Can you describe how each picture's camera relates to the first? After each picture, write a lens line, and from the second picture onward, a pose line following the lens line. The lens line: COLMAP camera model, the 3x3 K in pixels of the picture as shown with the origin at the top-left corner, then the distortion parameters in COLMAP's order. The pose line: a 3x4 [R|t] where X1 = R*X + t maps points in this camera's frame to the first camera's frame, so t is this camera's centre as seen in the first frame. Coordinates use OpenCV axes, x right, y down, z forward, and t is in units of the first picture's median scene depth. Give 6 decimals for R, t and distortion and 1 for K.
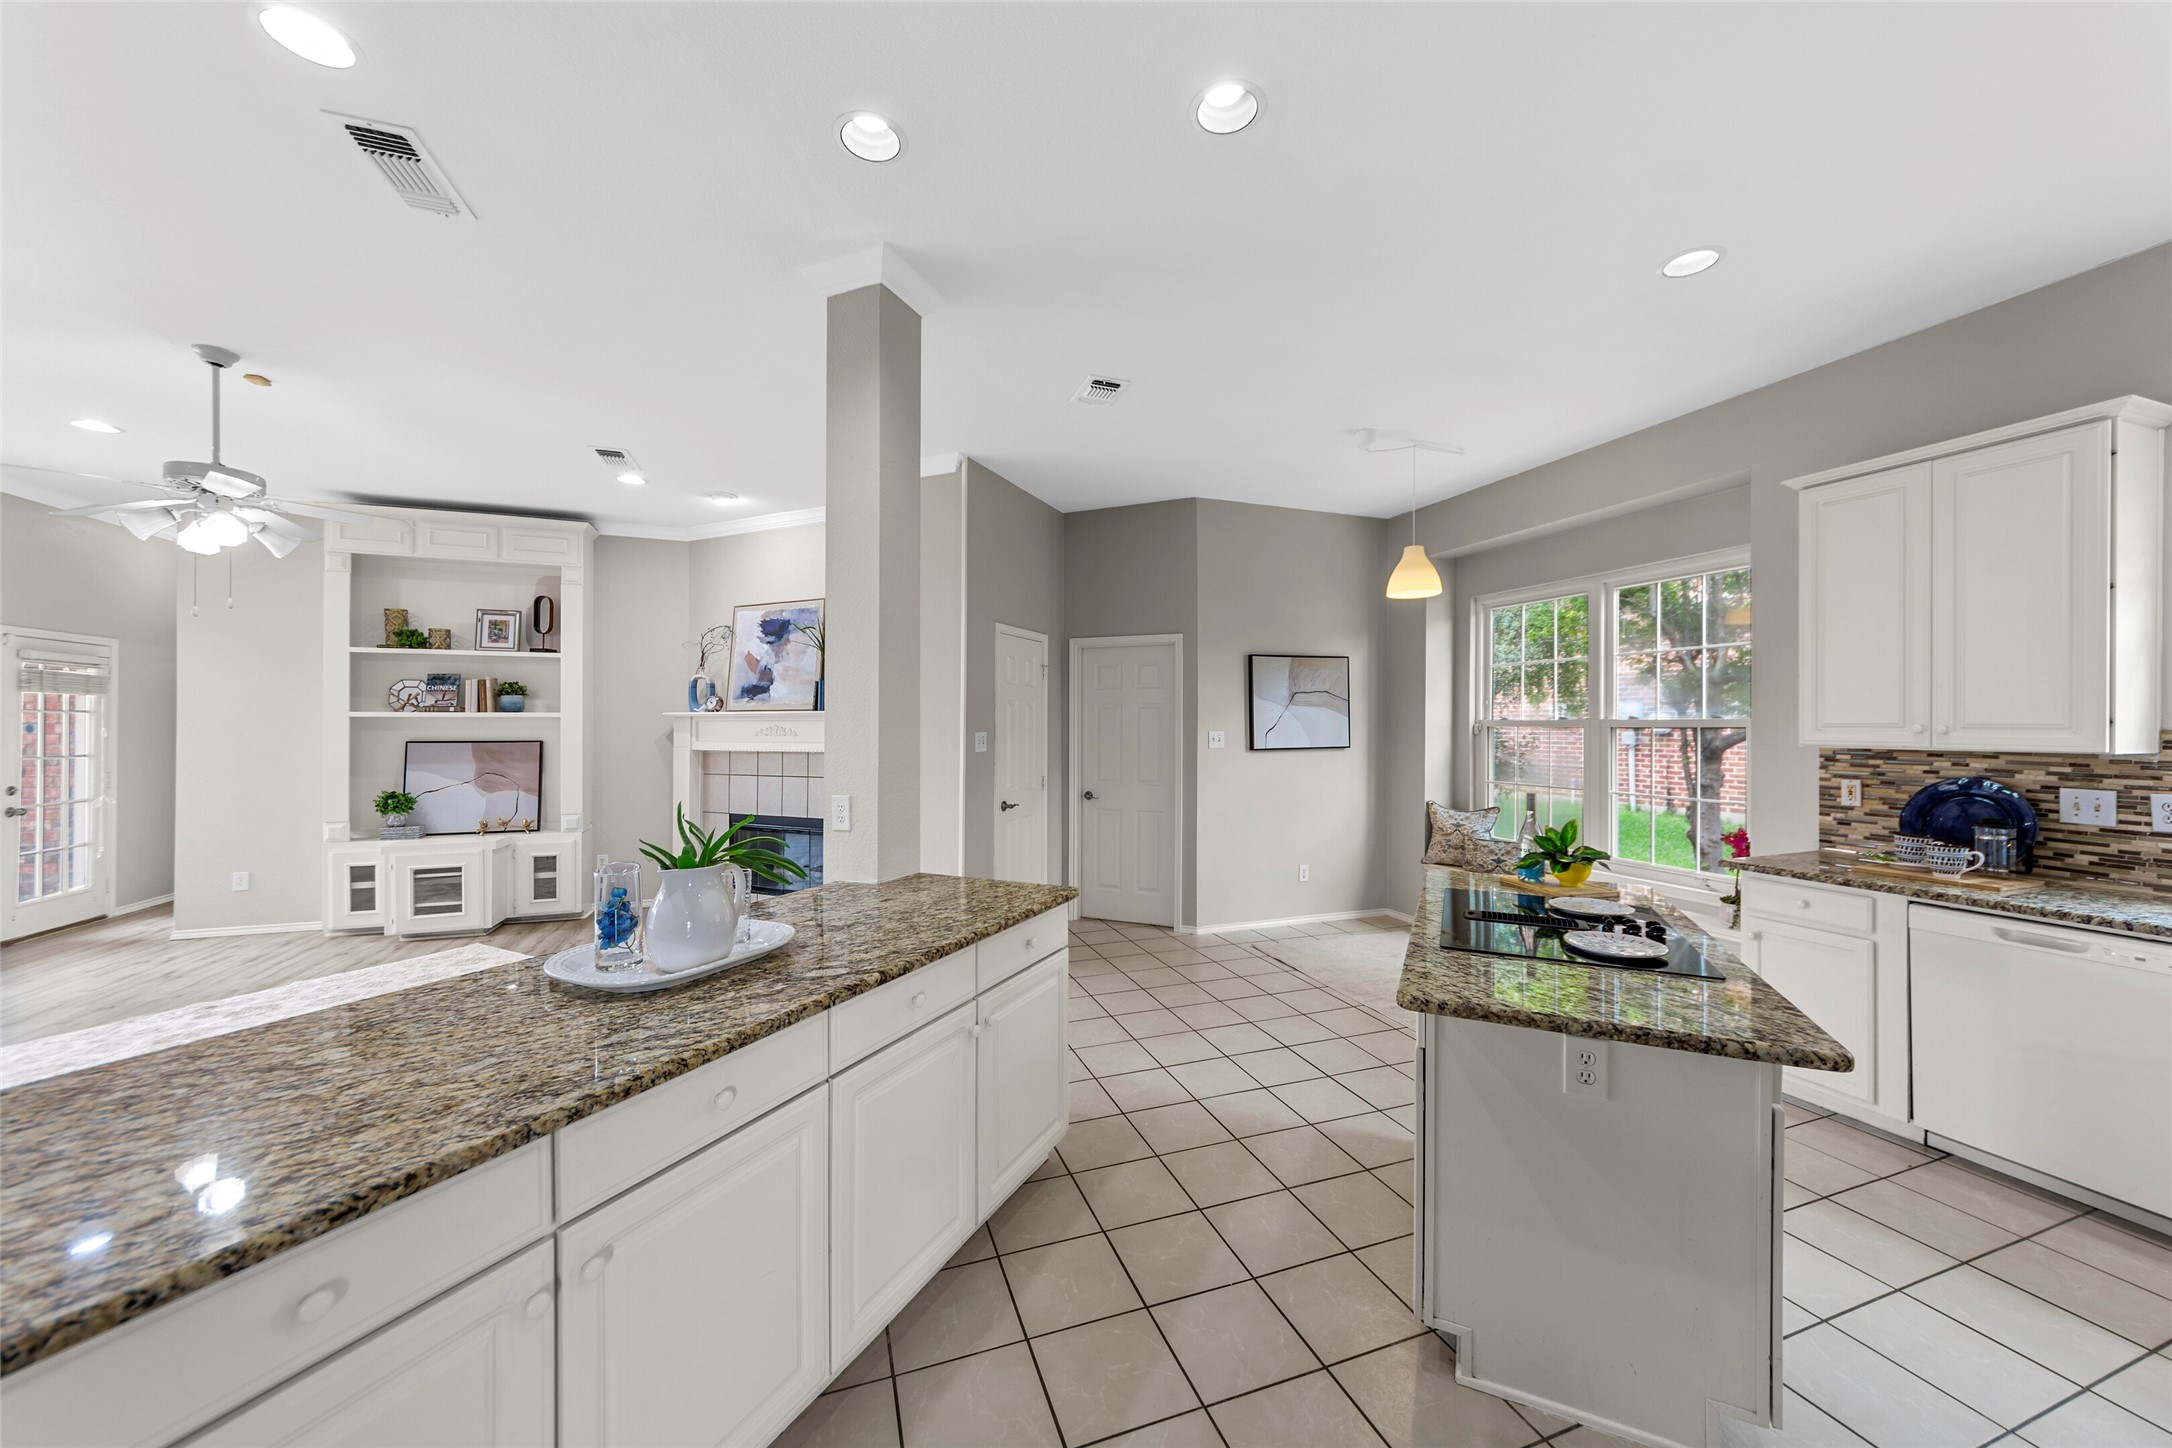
lens RADIAL K [[779.0, 0, 1090.9], [0, 779.0, 721.4], [0, 0, 1]] dist [0.000554, -0.000227]
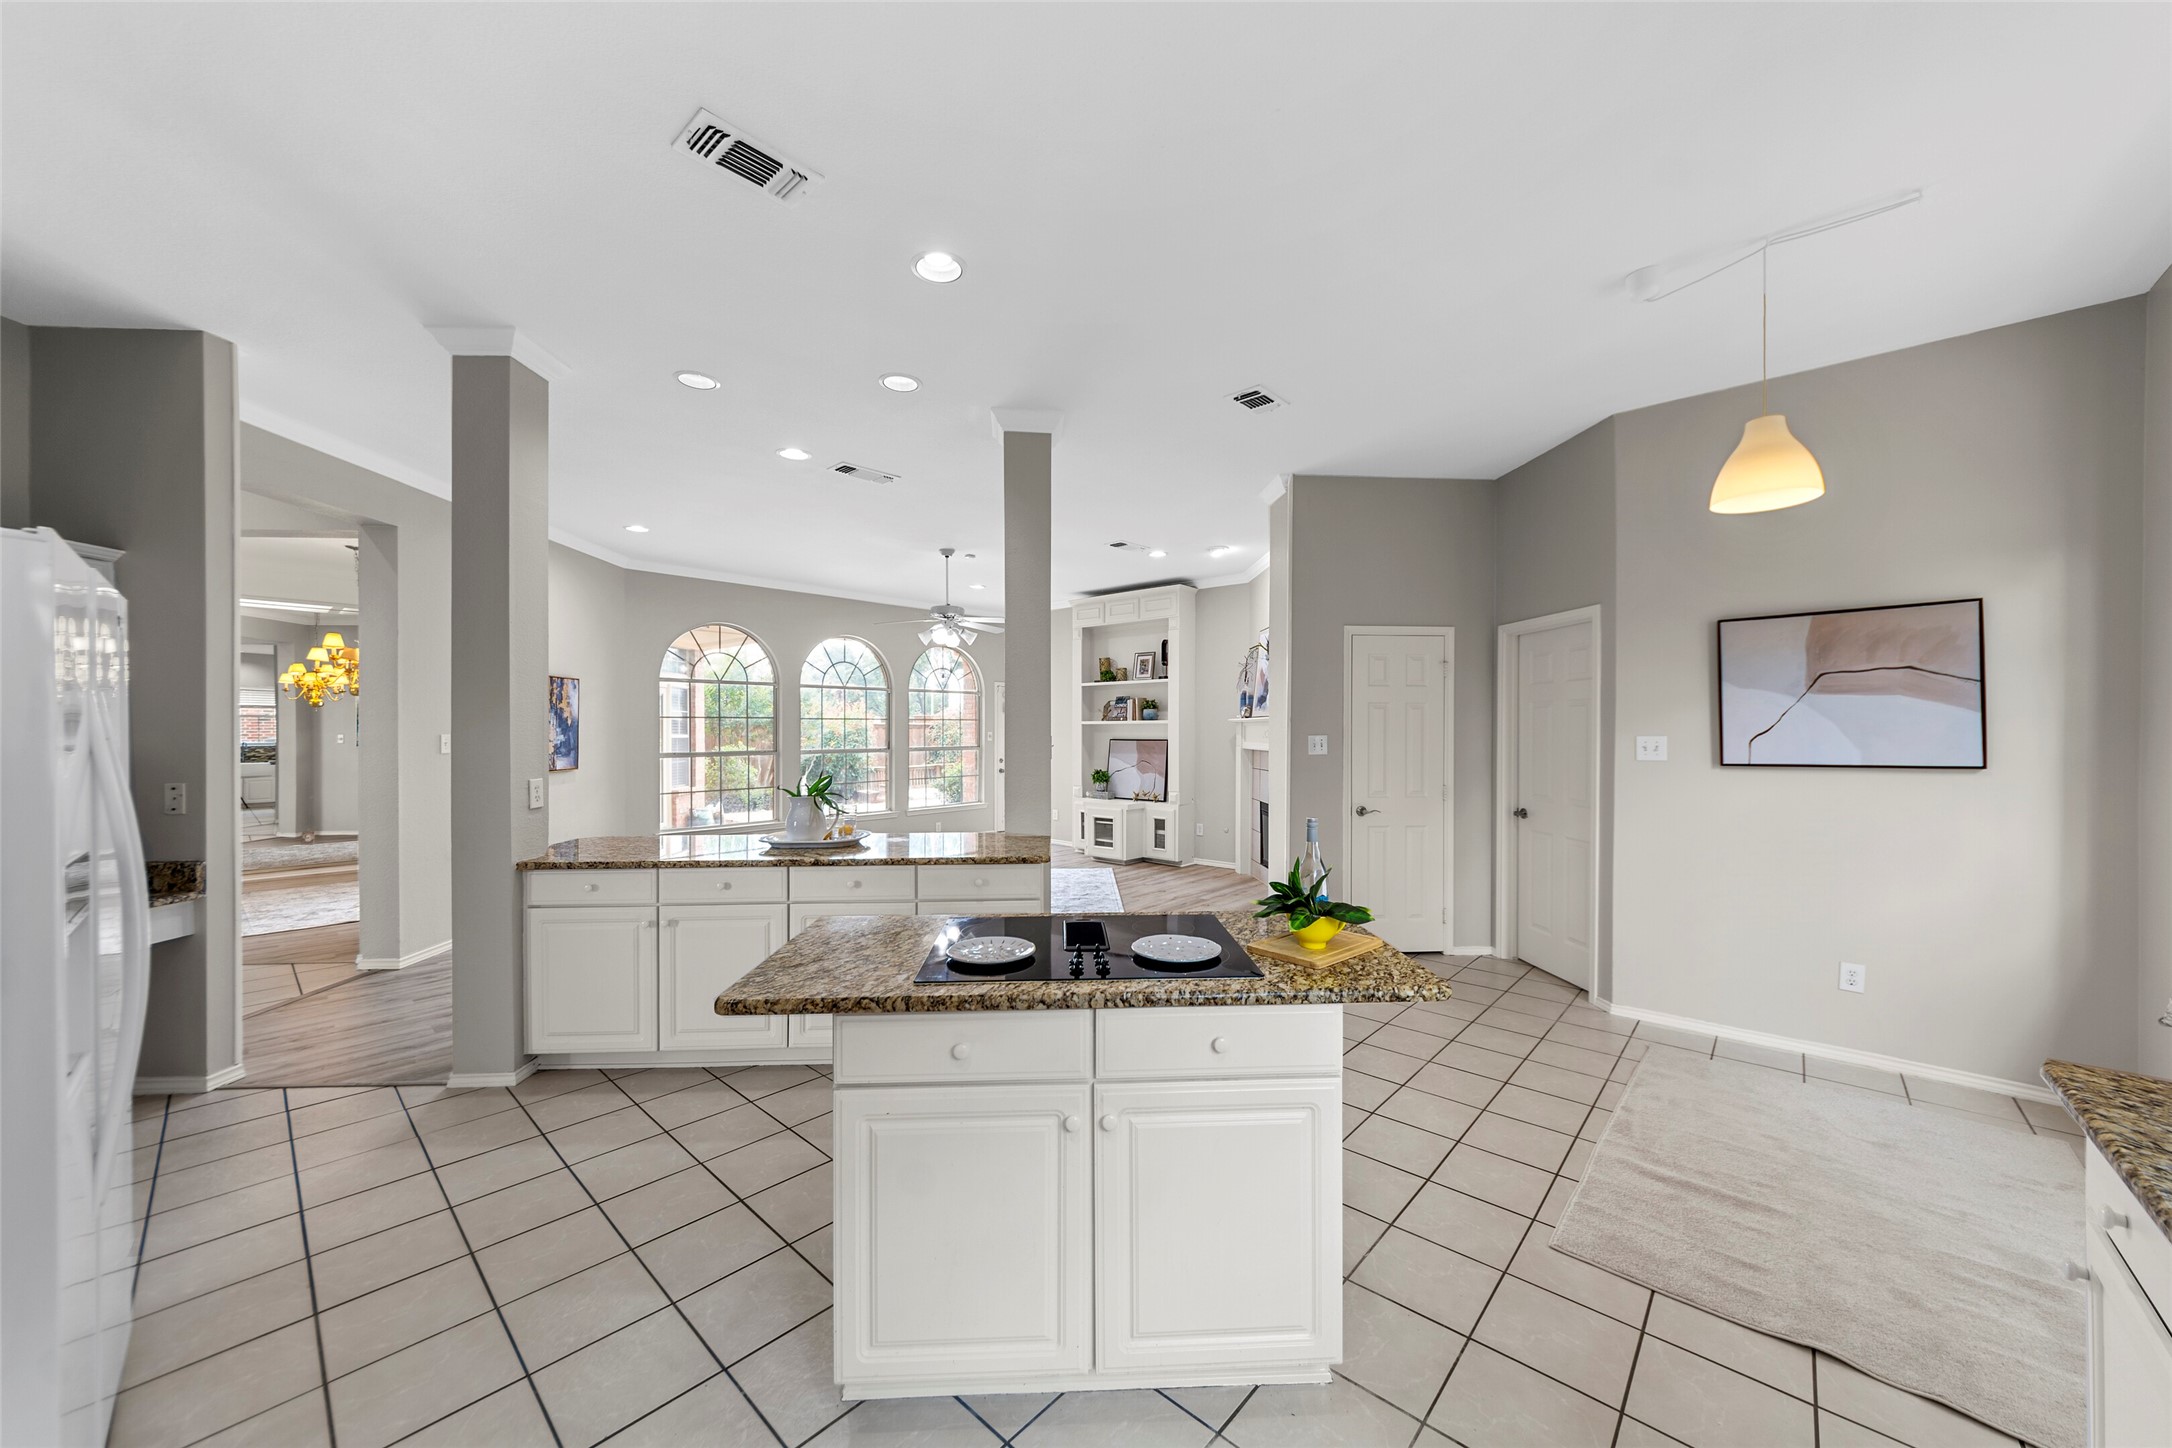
lens RADIAL K [[778.2, 0, 1096.0], [0, 778.2, 733.2], [0, 0, 1]] dist [0.000839, -0.000039]
pose [[0.468707, 0.003616, -0.883346, 0.558988], [0.004573, 0.999968, 0.006520, 0.002695], [0.883342, -0.007096, 0.468676, 0.229477]]
